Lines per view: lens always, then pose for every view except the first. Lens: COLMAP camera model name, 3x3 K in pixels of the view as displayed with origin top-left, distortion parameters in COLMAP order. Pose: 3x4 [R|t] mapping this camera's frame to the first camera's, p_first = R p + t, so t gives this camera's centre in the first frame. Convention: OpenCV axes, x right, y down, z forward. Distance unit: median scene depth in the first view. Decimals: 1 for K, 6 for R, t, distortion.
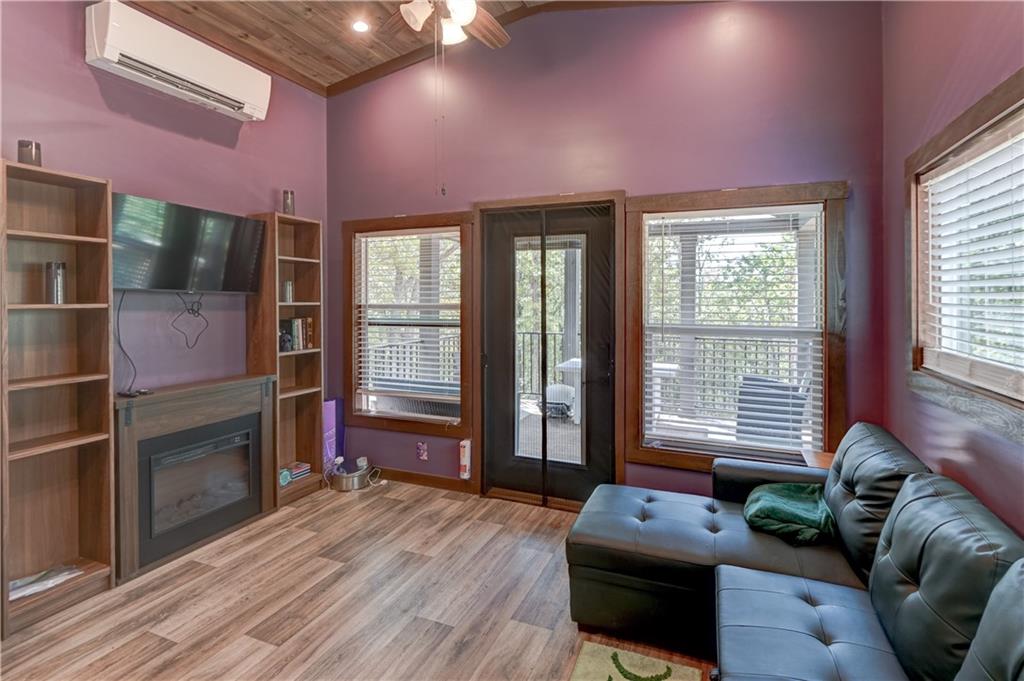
lens RADIAL K [[485.4, 0, 547.0], [0, 485.4, 296.4], [0, 0, 1]] dist [0.000434, -0.000108]
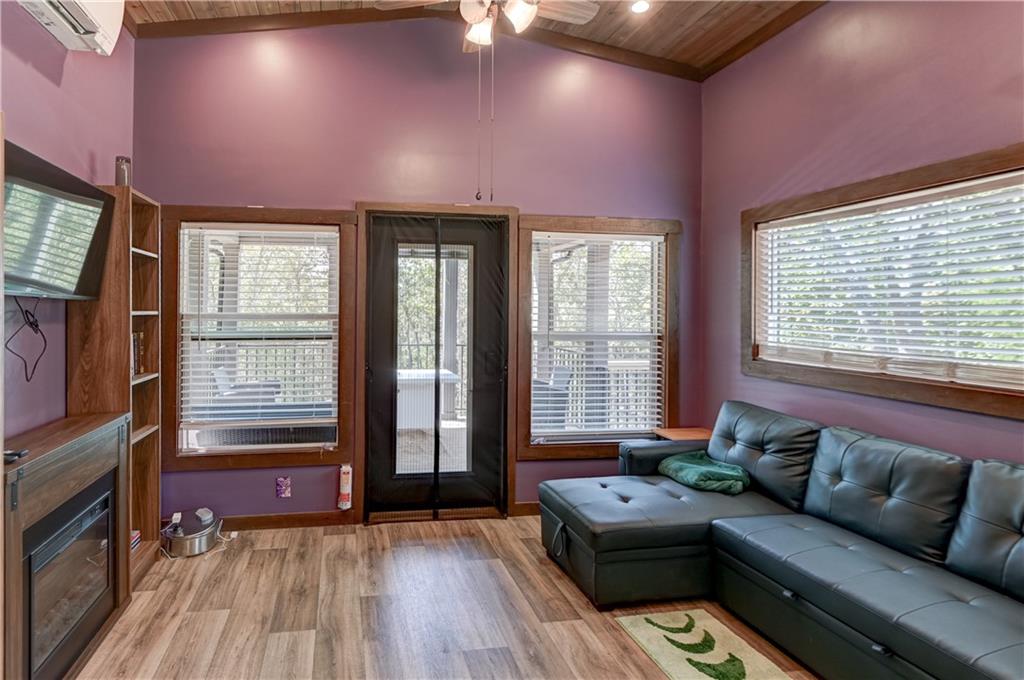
lens RADIAL K [[494.5, 0, 439.3], [0, 494.5, 302.5], [0, 0, 1]] dist [0.001337, -0.003522]
pose [[0.869470, 0.010867, 0.493867, -0.515148], [-0.008722, 0.999940, -0.006648, -0.000360], [-0.493909, 0.001473, 0.869512, 0.132321]]
